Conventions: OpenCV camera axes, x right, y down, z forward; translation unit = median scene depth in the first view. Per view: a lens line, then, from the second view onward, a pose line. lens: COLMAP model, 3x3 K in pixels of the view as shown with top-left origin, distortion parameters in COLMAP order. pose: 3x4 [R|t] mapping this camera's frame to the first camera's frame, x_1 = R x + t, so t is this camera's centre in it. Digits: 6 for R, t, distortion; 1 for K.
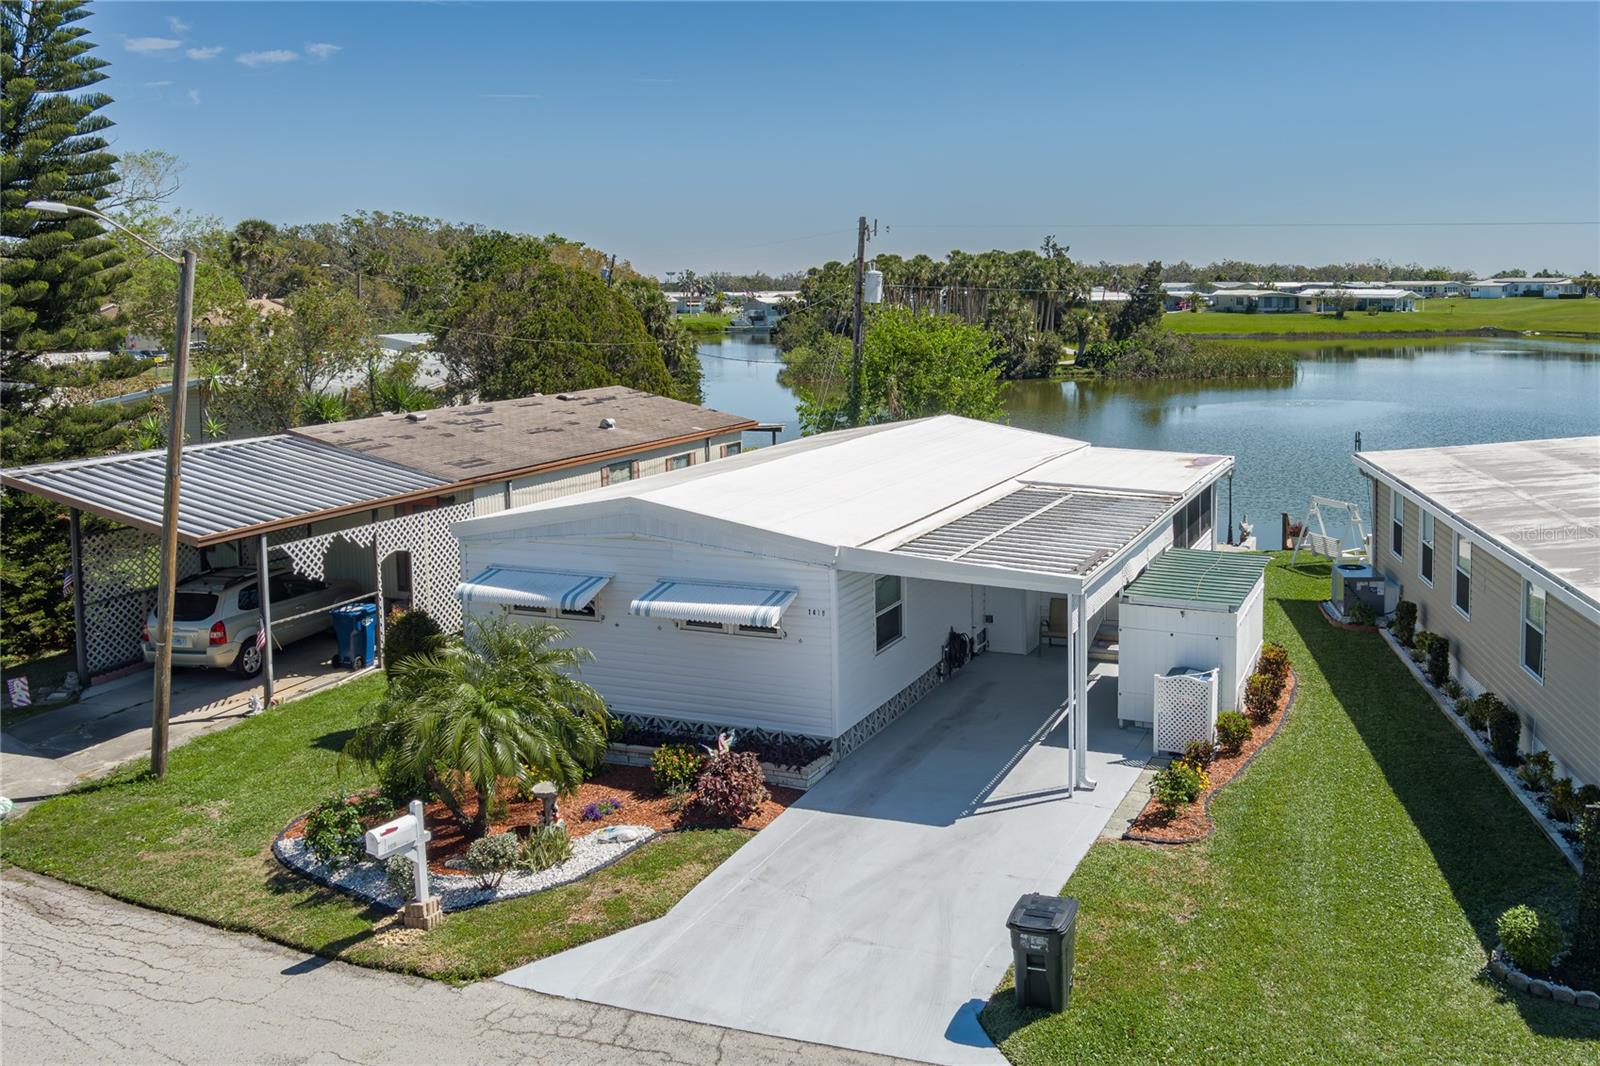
lens RADIAL K [[1550.6, 0, 911.1], [0, 1550.6, 530.6], [0, 0, 1]] dist [-0.079769, 0.014815]
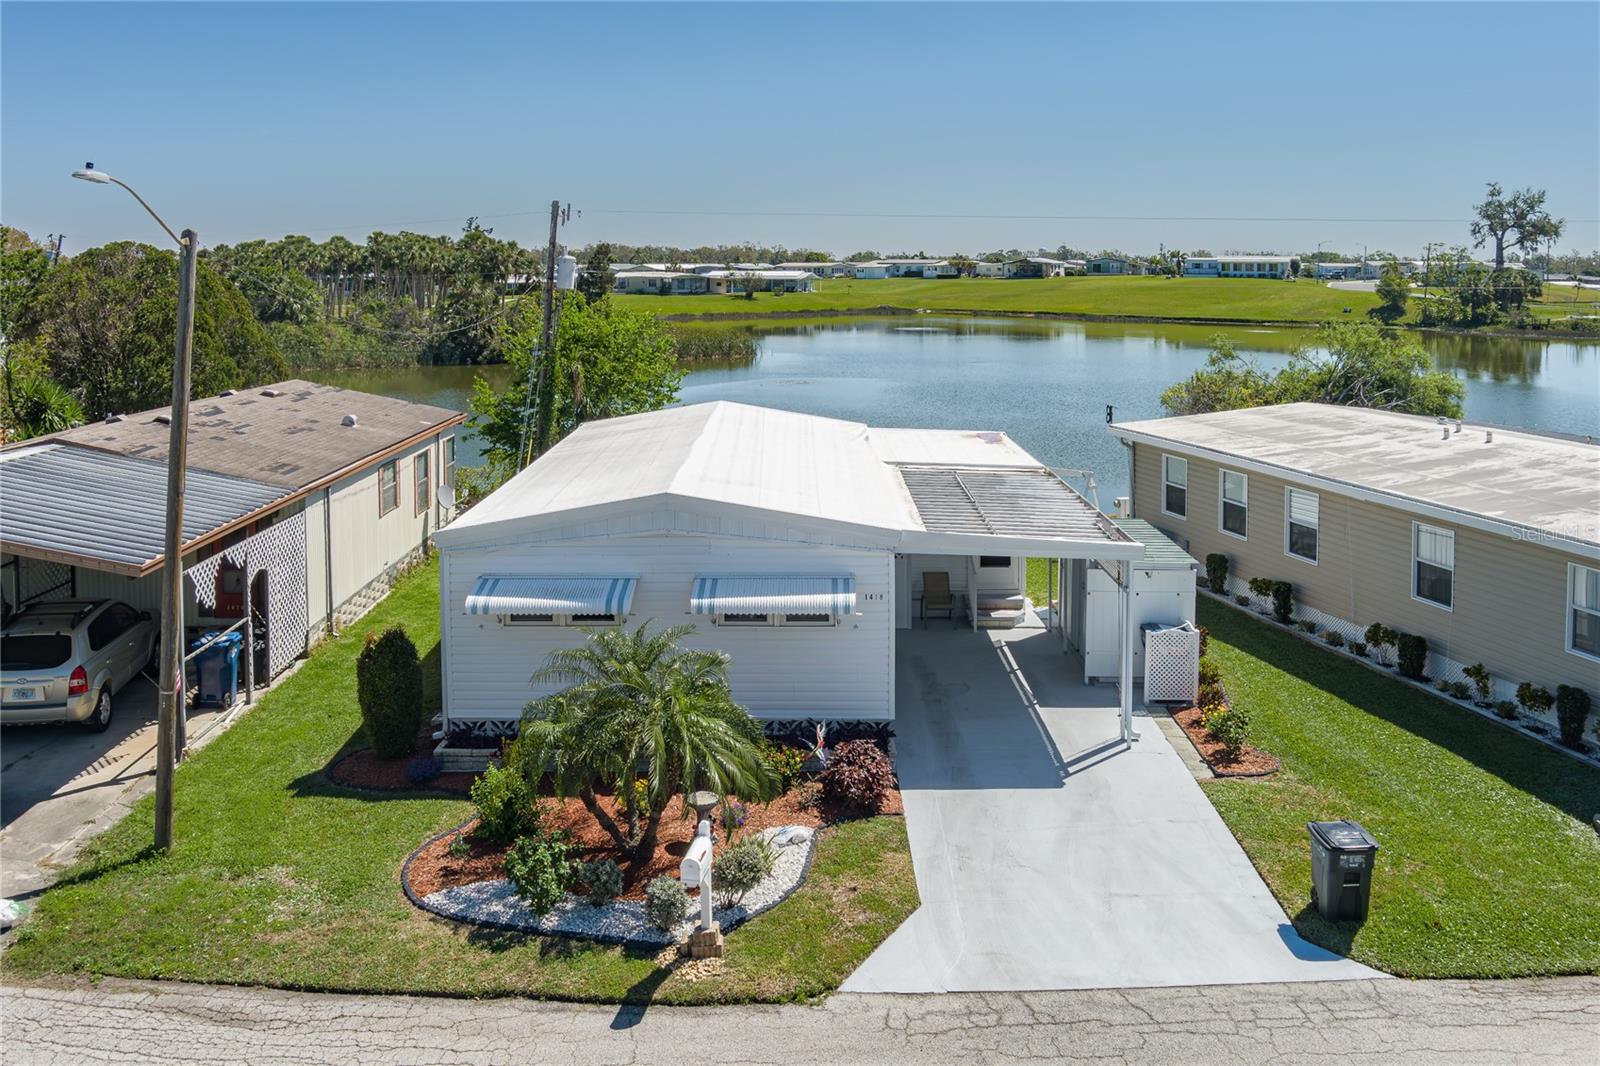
lens RADIAL K [[1586.6, 0, 762.3], [0, 1586.6, 432.1], [0, 0, 1]] dist [-0.045859, -0.087555]
pose [[0.923681, -0.034966, 0.381563, -0.413483], [0.054798, 0.997646, -0.041231, -0.012680], [-0.379223, 0.058993, 0.923423, 0.047453]]
